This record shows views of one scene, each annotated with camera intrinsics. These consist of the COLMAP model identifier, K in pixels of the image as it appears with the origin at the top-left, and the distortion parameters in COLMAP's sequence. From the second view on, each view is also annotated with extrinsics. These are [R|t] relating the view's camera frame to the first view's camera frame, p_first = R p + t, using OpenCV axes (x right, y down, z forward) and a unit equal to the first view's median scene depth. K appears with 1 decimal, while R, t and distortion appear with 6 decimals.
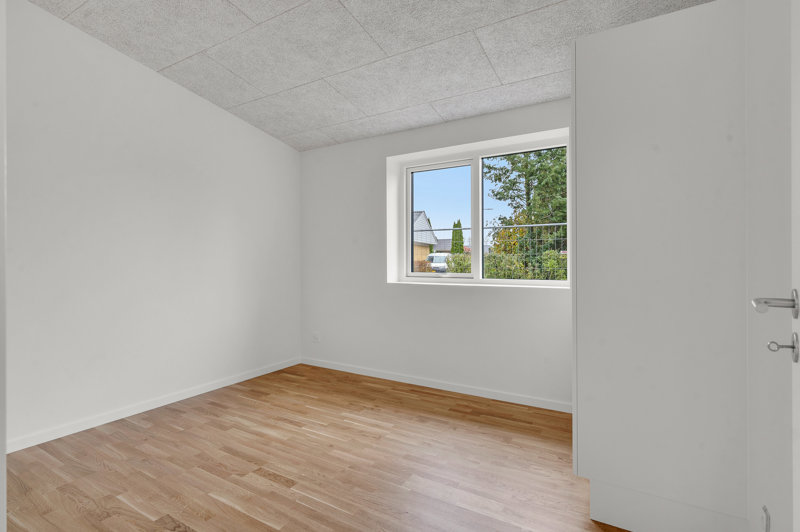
lens RADIAL K [[365.7, 0, 396.6], [0, 365.7, 262.5], [0, 0, 1]] dist [-0.002626, -0.000356]
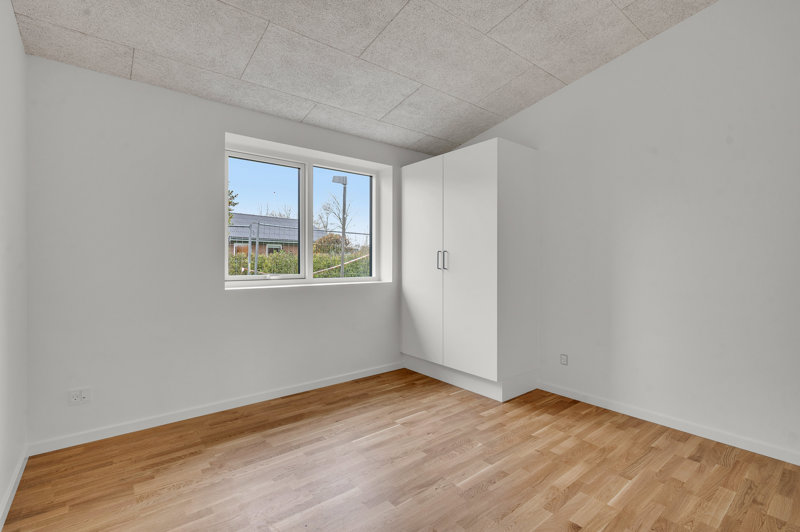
lens RADIAL K [[365.7, 0, 396.6], [0, 365.7, 262.5], [0, 0, 1]] dist [-0.002626, -0.000356]
pose [[0.372399, -0.001302, 0.928072, -0.673160], [0.003904, 0.999992, -0.000164, -0.001676], [-0.928064, 0.003684, 0.372401, 0.380795]]
